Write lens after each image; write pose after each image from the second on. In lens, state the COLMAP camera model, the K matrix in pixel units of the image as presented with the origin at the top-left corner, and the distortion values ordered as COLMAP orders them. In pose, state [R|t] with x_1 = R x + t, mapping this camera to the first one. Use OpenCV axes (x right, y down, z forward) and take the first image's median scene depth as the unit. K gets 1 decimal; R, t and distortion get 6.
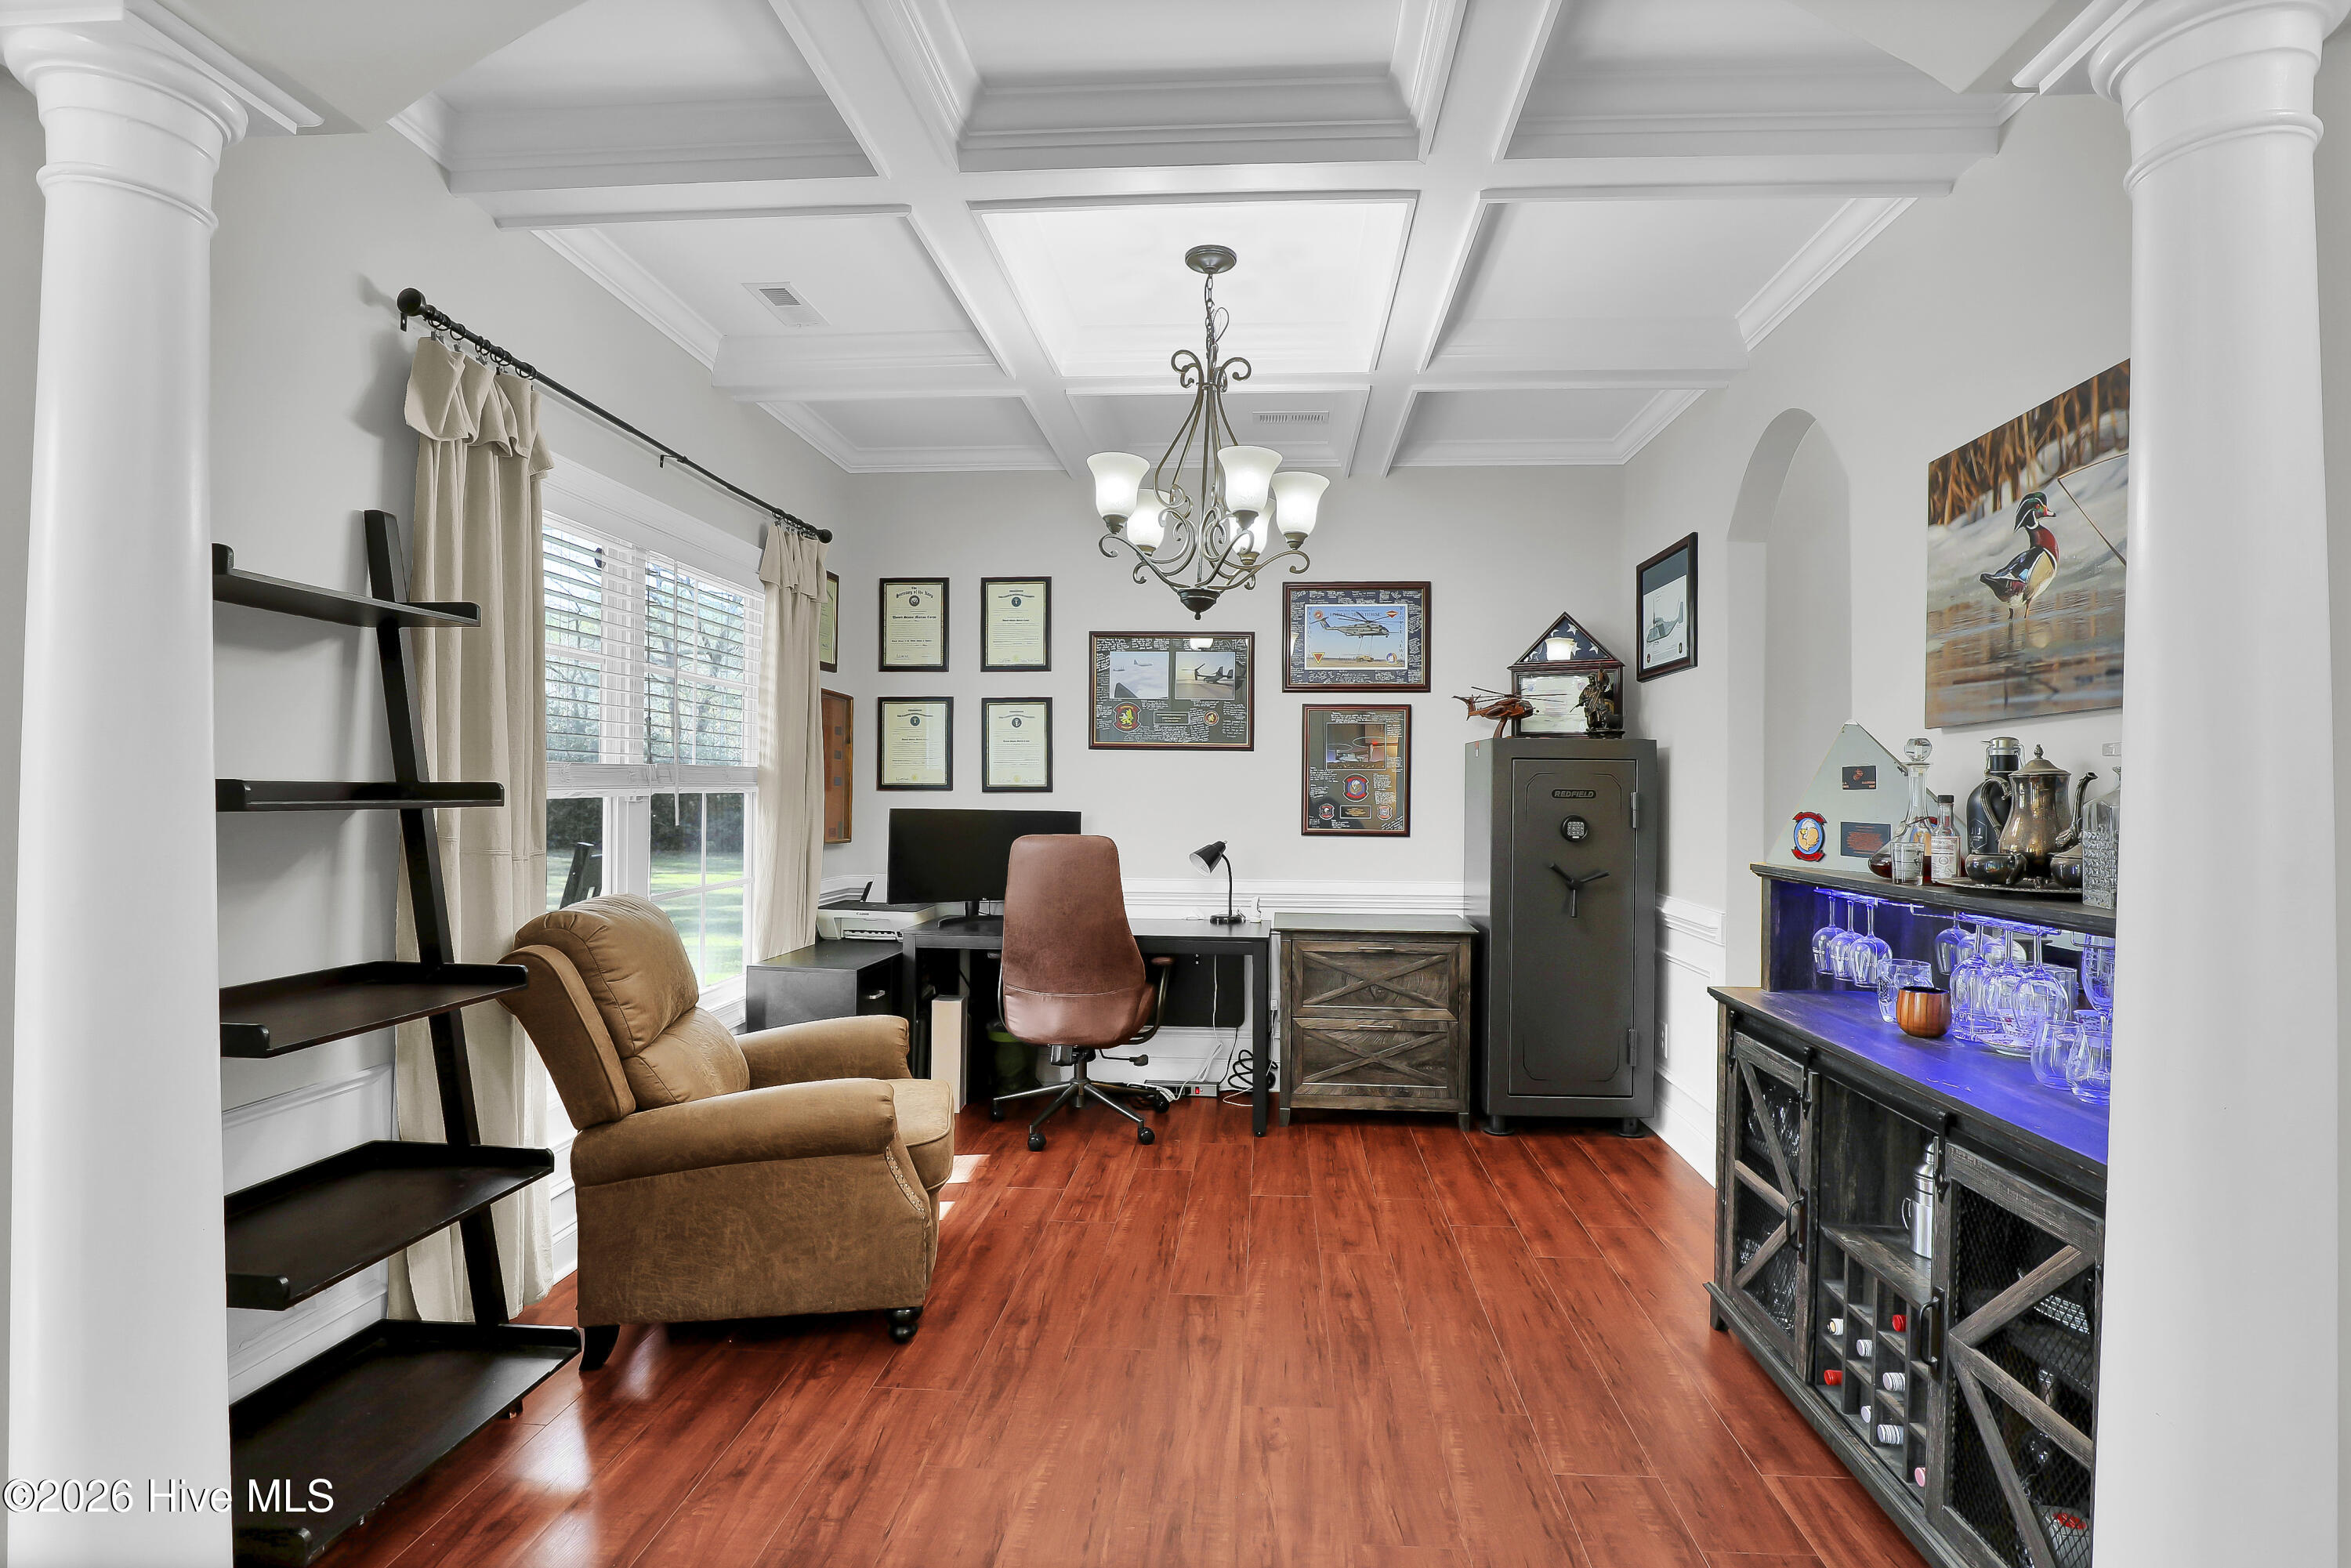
lens RADIAL K [[1108.5, 0, 1185.3], [0, 1108.5, 786.6], [0, 0, 1]] dist [-0.002004, -0.000366]
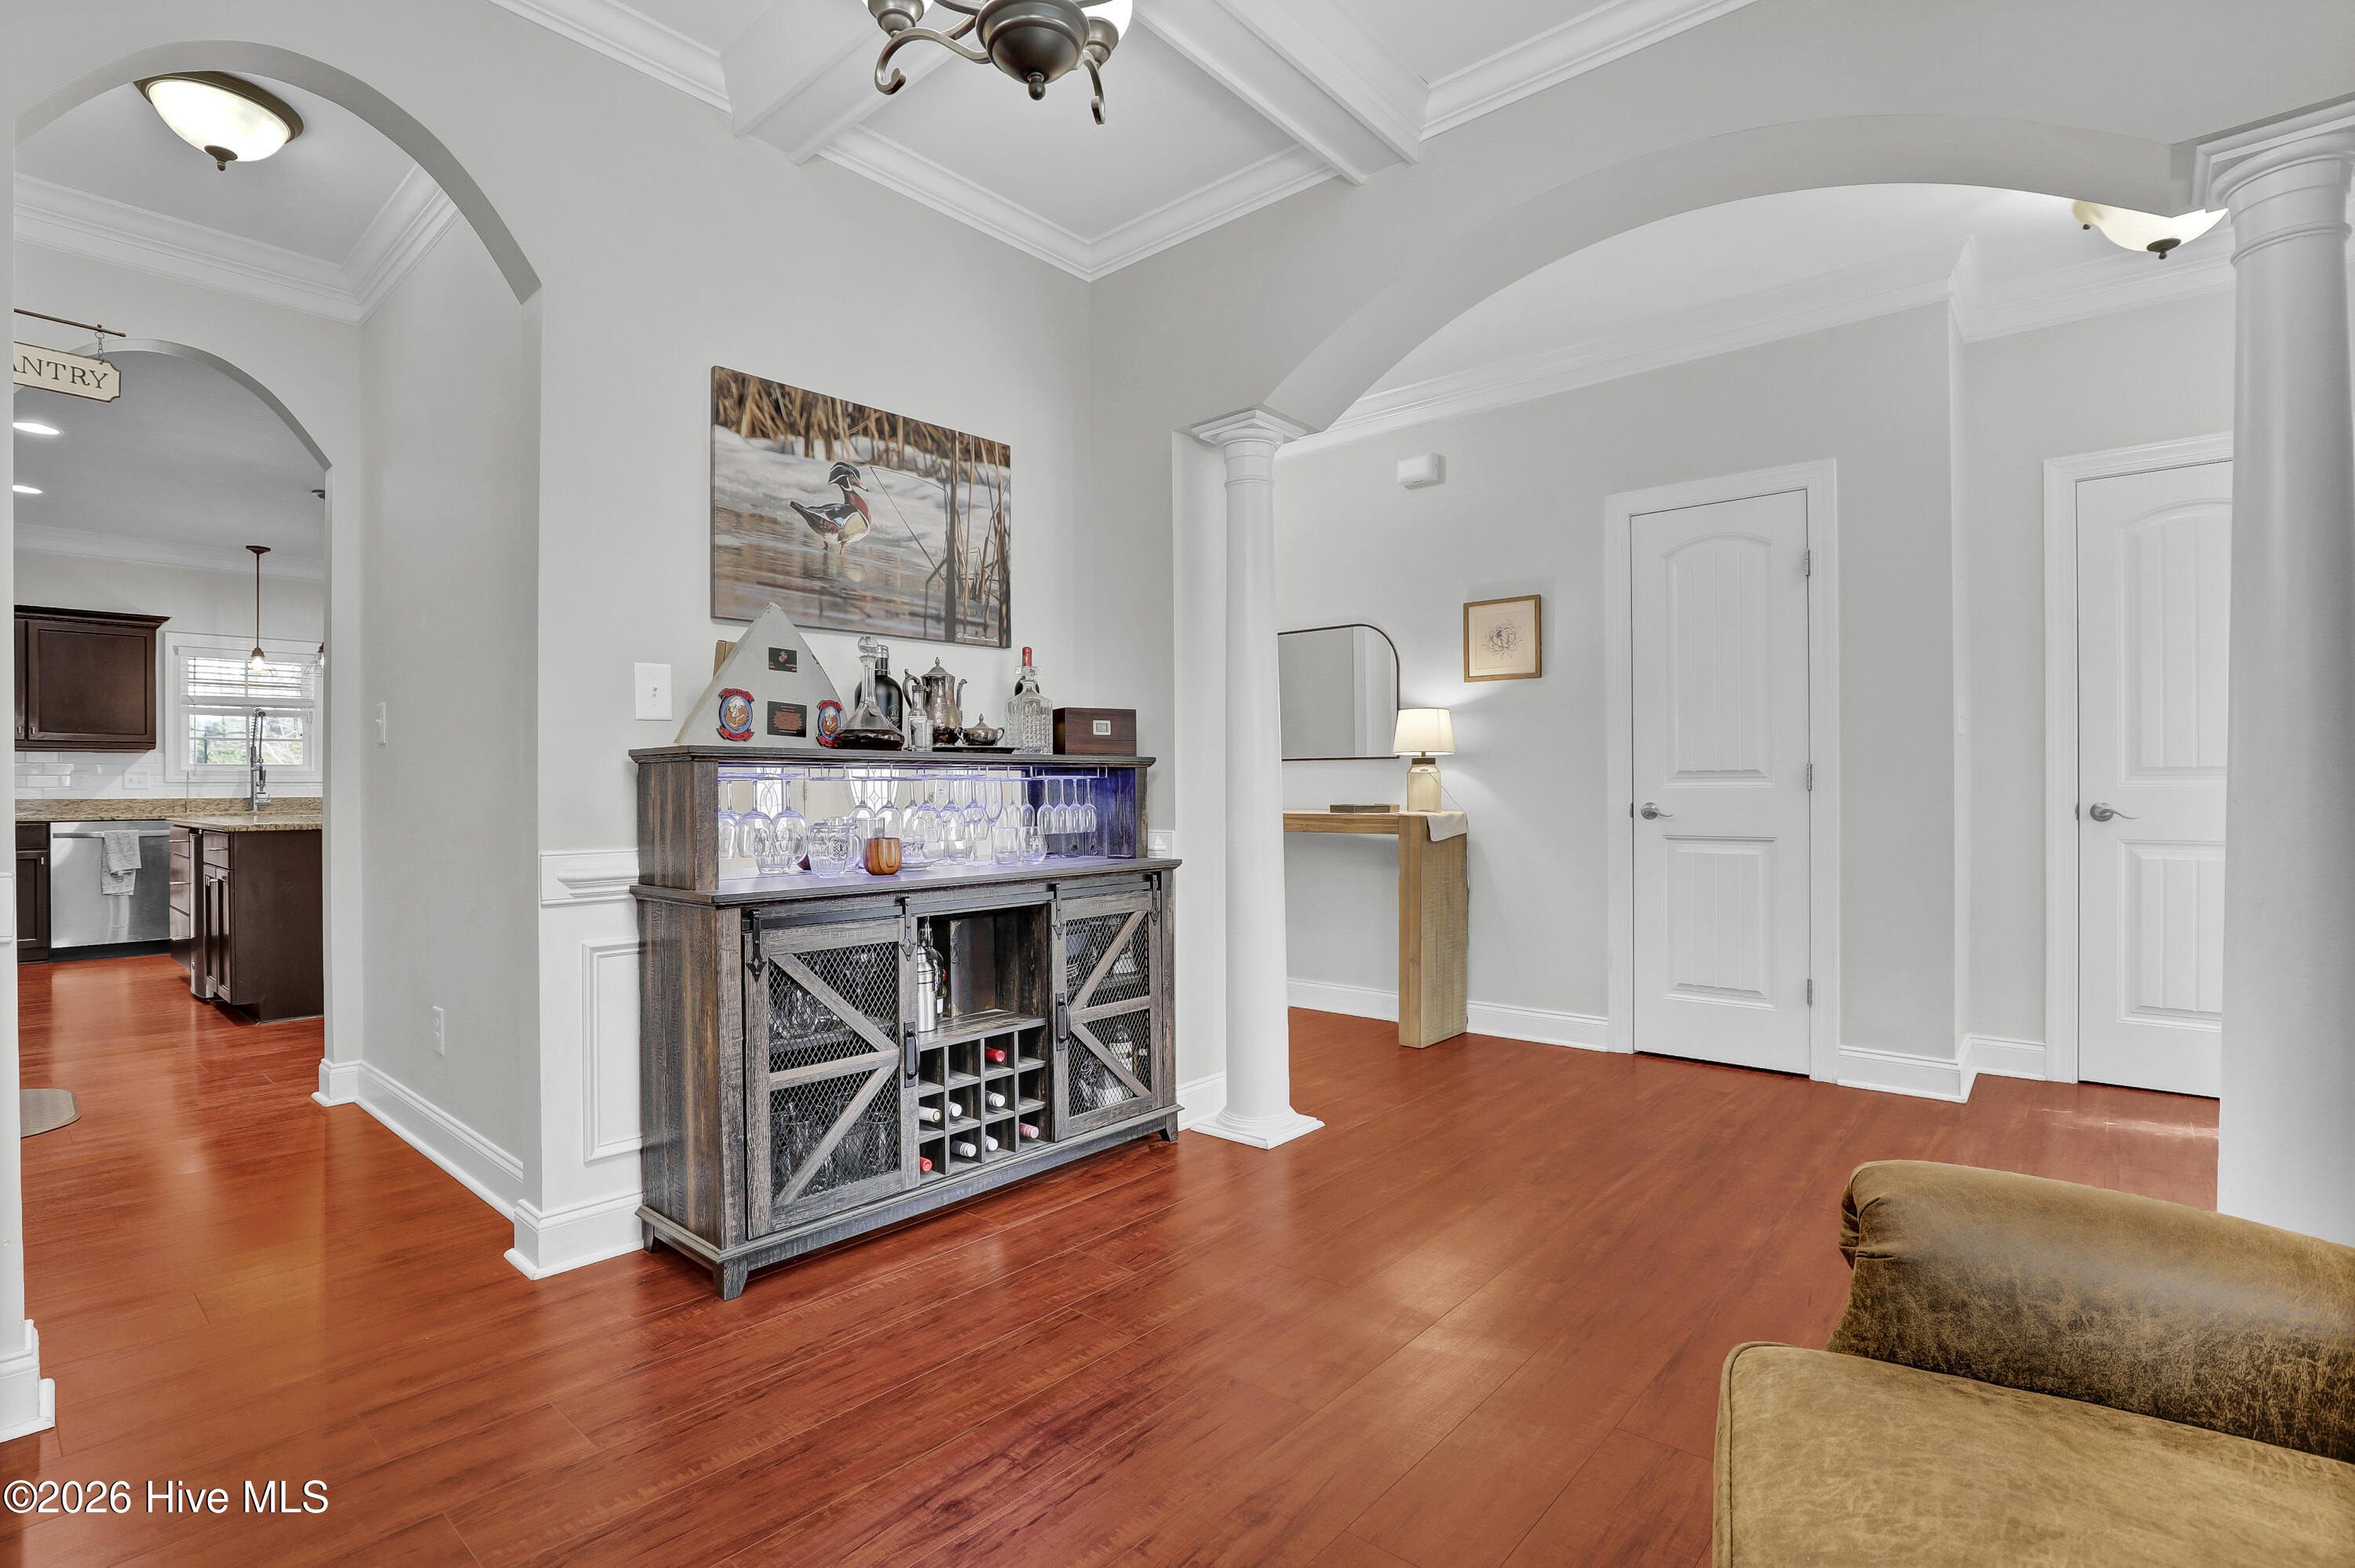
lens RADIAL K [[1110.2, 0, 1187.3], [0, 1110.2, 786.7], [0, 0, 1]] dist [-0.002004, -0.000366]
pose [[-0.794578, -0.000793, 0.607162, -0.373248], [-0.002695, 0.999994, -0.002220, 0.126015], [-0.607156, -0.003400, -0.794575, 1.782183]]
